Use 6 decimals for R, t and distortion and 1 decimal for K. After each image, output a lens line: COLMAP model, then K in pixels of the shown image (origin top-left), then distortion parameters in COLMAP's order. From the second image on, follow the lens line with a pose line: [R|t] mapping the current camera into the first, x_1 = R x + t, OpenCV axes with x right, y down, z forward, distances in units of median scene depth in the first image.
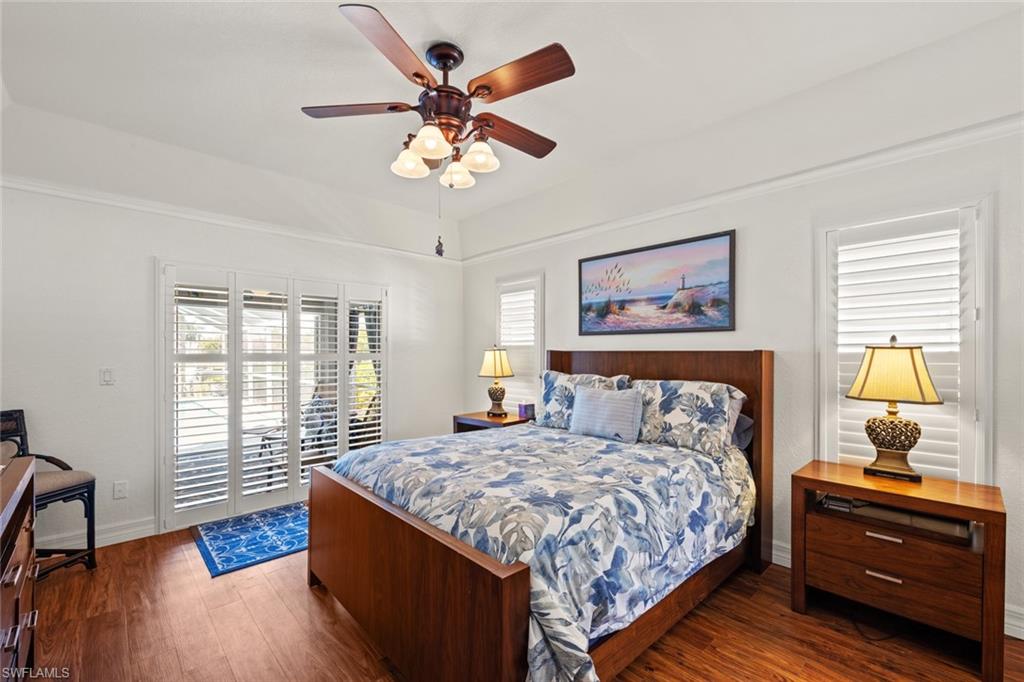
lens RADIAL K [[420.4, 0, 513.0], [0, 420.4, 341.9], [0, 0, 1]] dist [0.007351, -0.003634]
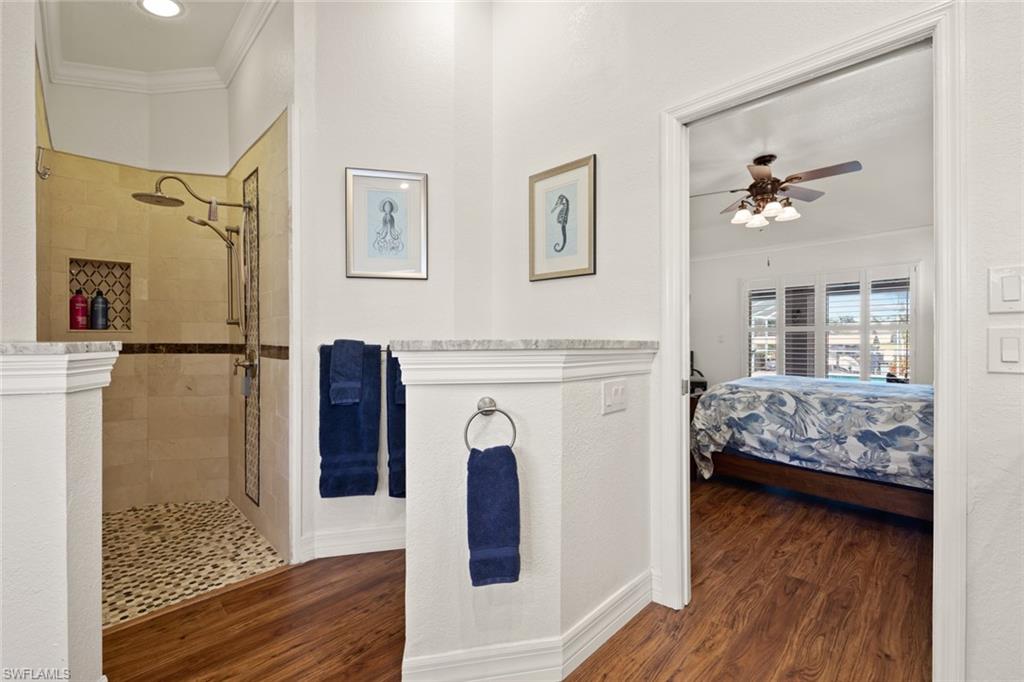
lens RADIAL K [[420.4, 0, 511.8], [0, 420.4, 340.3], [0, 0, 1]] dist [0.007351, -0.003634]
pose [[0.006231, -0.001416, -0.999980, 1.969835], [0.024532, 0.999698, -0.001263, 0.111790], [0.999680, -0.024523, 0.006264, -0.119193]]
